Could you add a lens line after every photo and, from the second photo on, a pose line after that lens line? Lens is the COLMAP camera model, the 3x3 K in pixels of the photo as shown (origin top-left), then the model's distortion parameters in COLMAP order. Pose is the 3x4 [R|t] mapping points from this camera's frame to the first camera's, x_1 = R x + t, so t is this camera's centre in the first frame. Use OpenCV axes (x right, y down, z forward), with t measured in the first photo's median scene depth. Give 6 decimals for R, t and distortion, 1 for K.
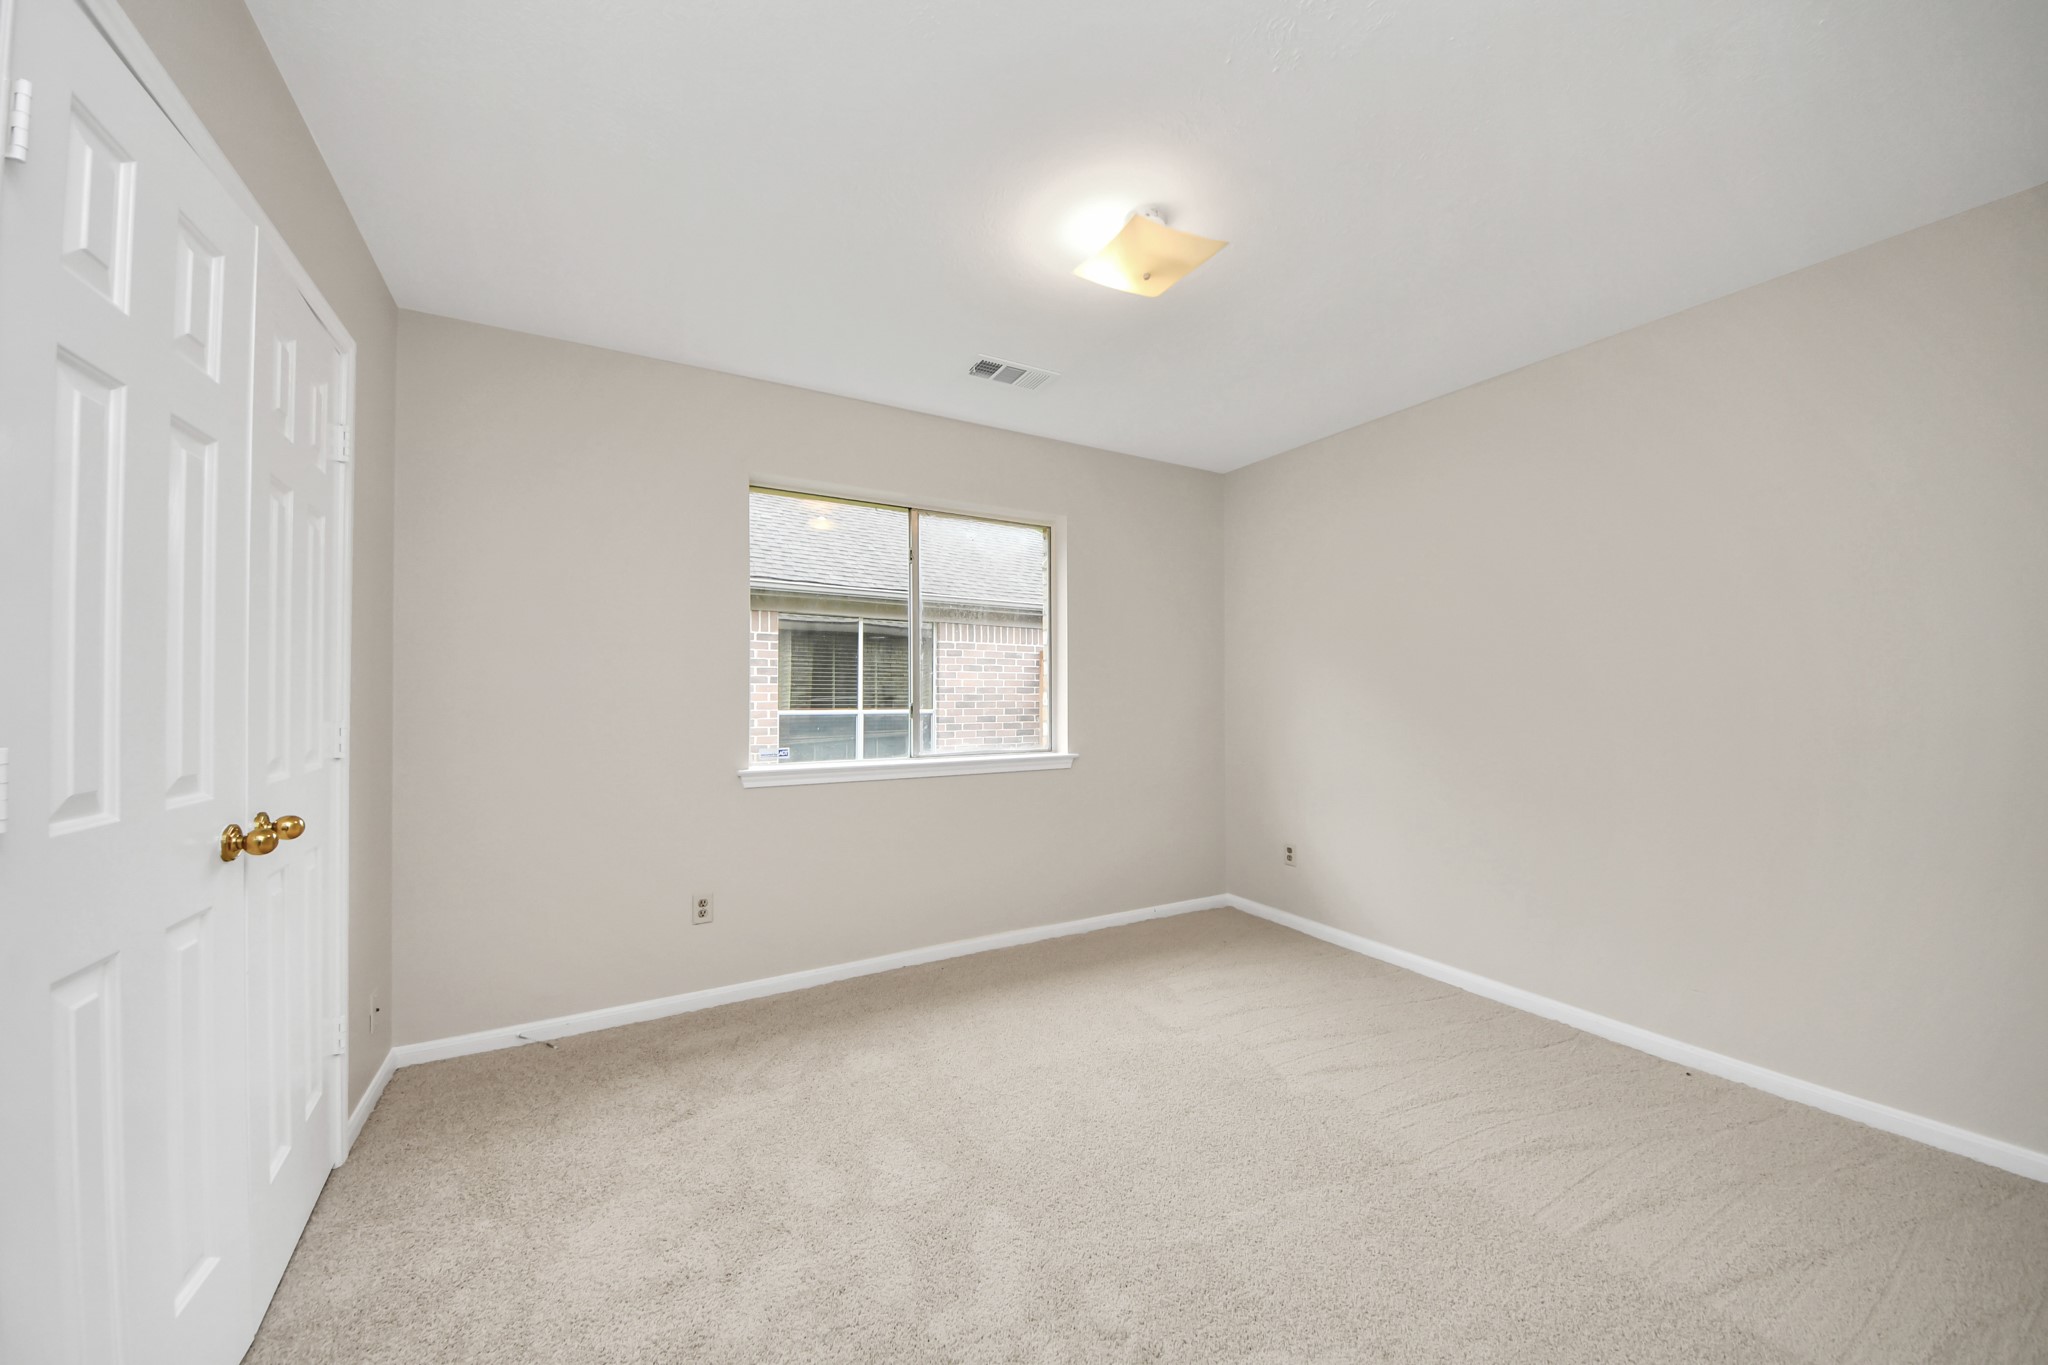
lens RADIAL K [[751.1, 0, 1030.0], [0, 751.1, 686.6], [0, 0, 1]] dist [0.053842, -0.030573]
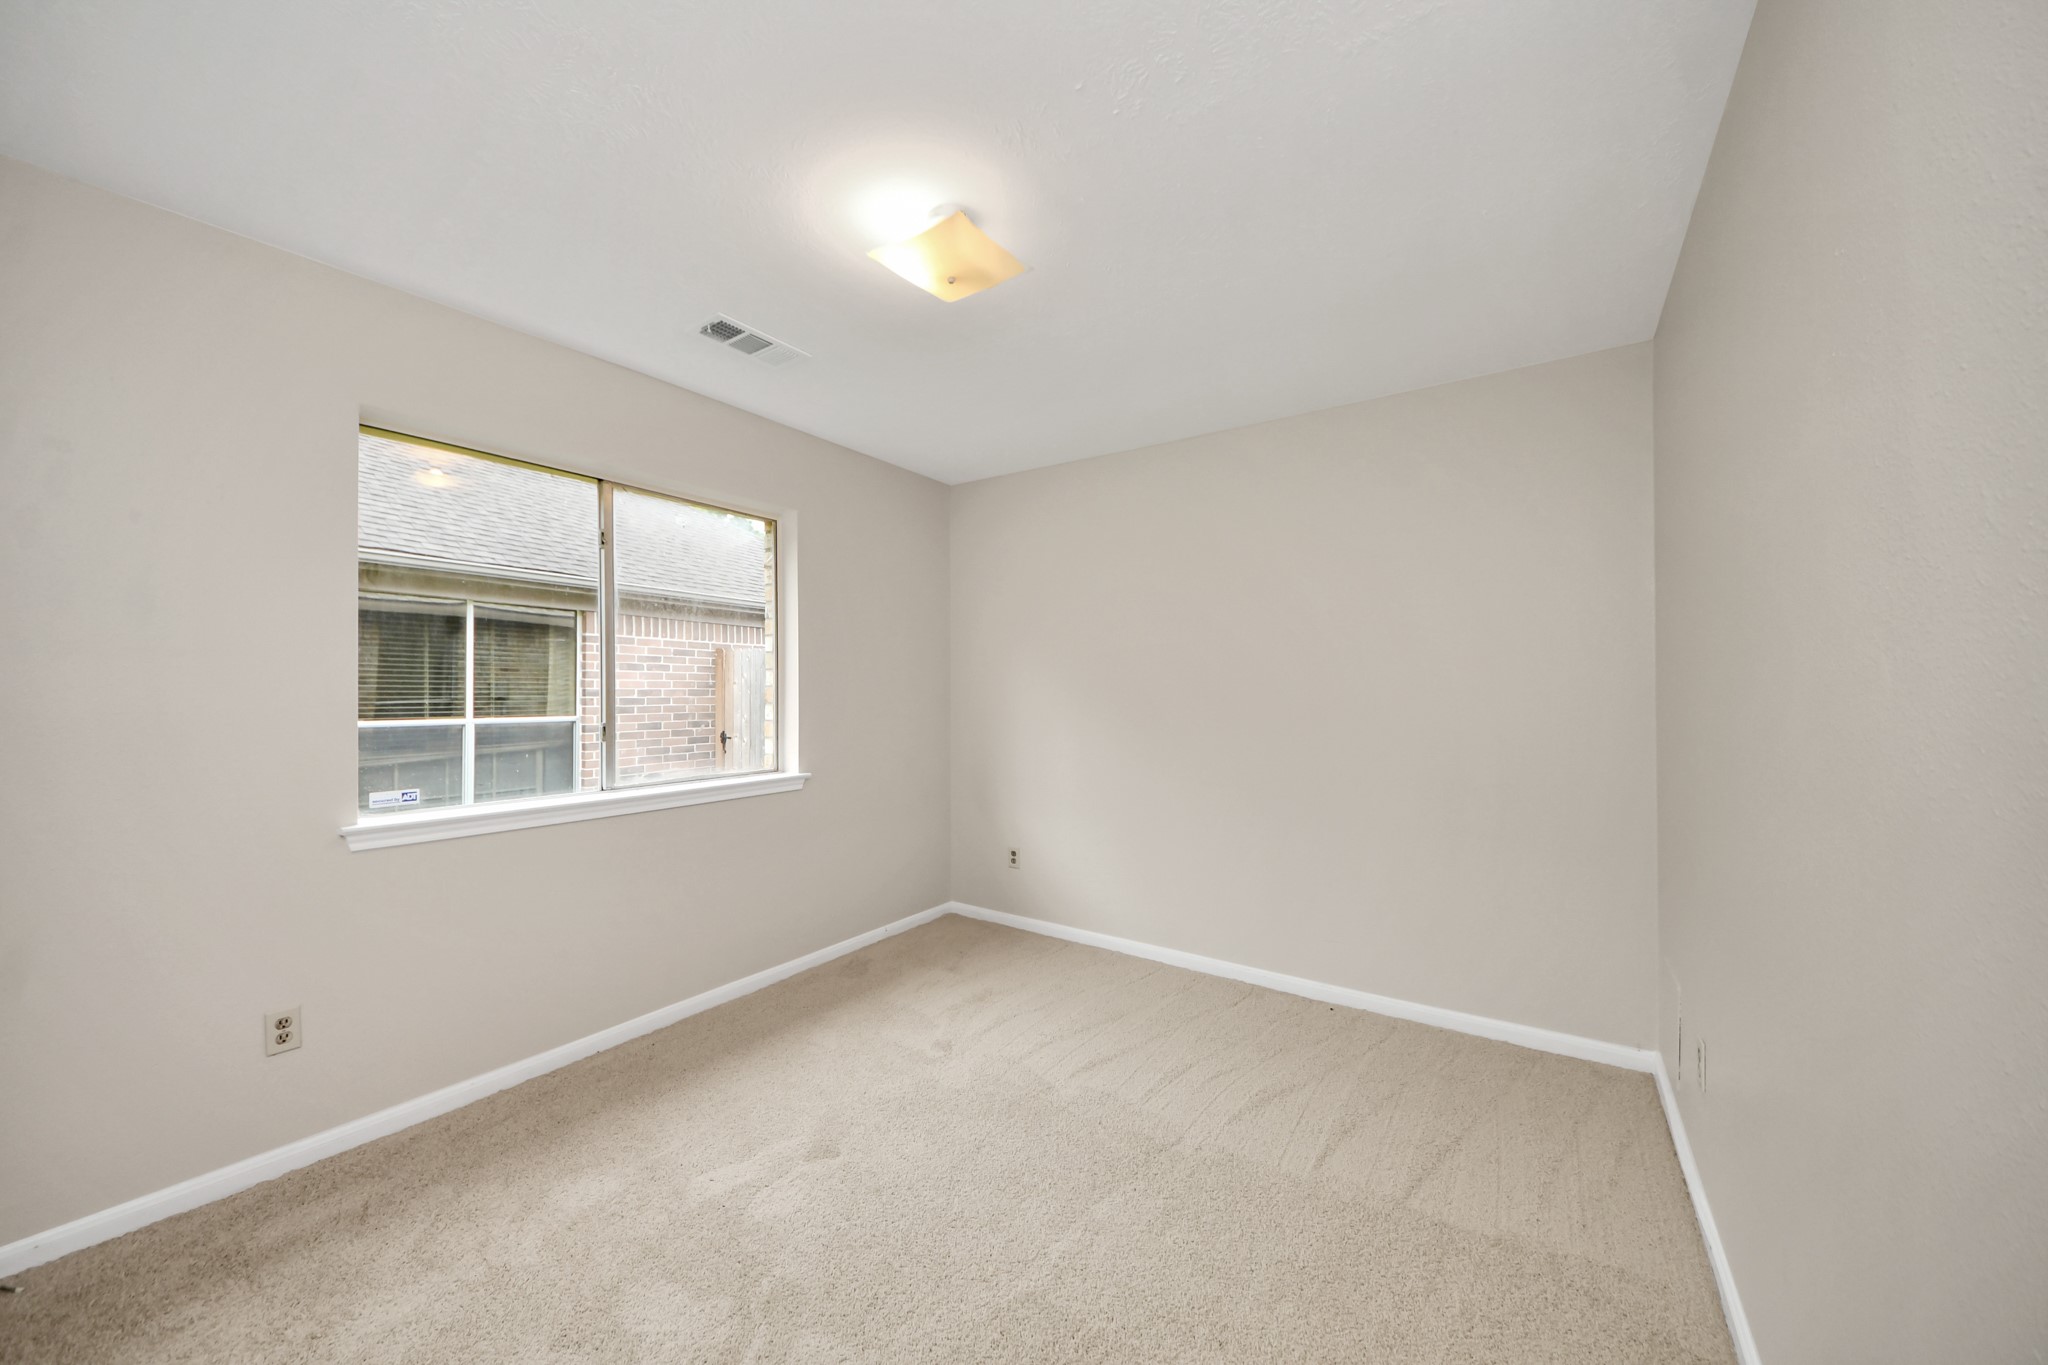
lens RADIAL K [[751.1, 0, 1030.0], [0, 751.1, 686.6], [0, 0, 1]] dist [0.053842, -0.030573]
pose [[0.898269, 0.002469, 0.439440, -0.127420], [-0.006886, 0.999941, 0.008457, -0.031757], [-0.439393, -0.010622, 0.898232, 0.078007]]
